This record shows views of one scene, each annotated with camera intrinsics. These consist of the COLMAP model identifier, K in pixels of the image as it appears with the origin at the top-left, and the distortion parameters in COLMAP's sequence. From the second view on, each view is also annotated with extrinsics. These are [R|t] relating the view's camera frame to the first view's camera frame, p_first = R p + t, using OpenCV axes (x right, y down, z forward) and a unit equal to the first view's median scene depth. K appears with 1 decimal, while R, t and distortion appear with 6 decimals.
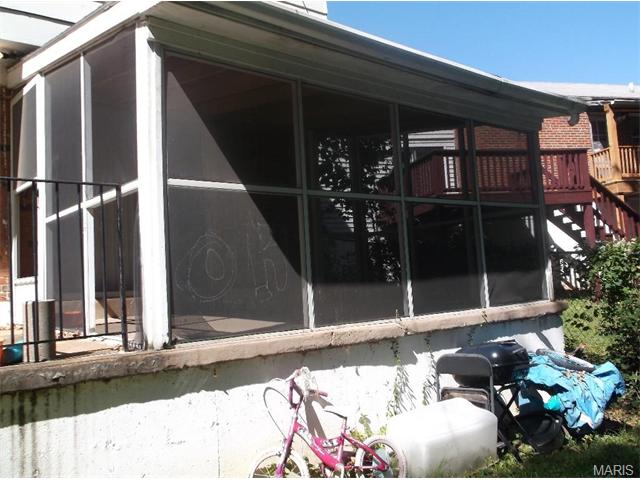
lens RADIAL K [[589.8, 0, 320.0], [0, 589.8, 237.4], [0, 0, 1]] dist [0.000091, 0.028021]
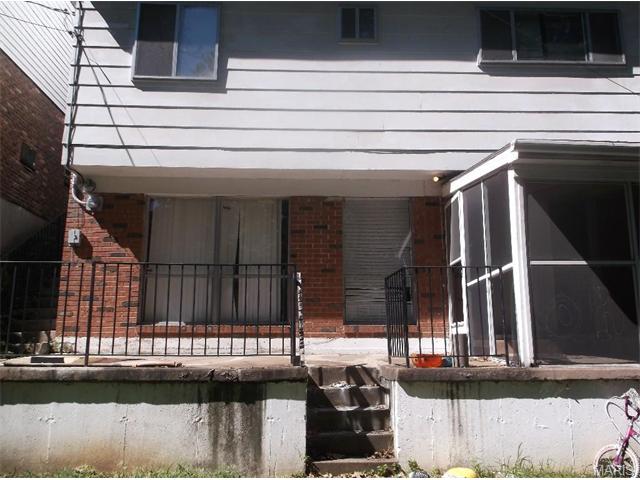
lens RADIAL K [[589.8, 0, 320.0], [0, 589.8, 237.4], [0, 0, 1]] dist [0.000091, 0.028021]
pose [[0.760647, -0.071117, -0.645259, 0.349589], [0.015232, 0.995663, -0.091780, -0.024135], [0.648987, 0.059984, 0.758431, -0.599261]]
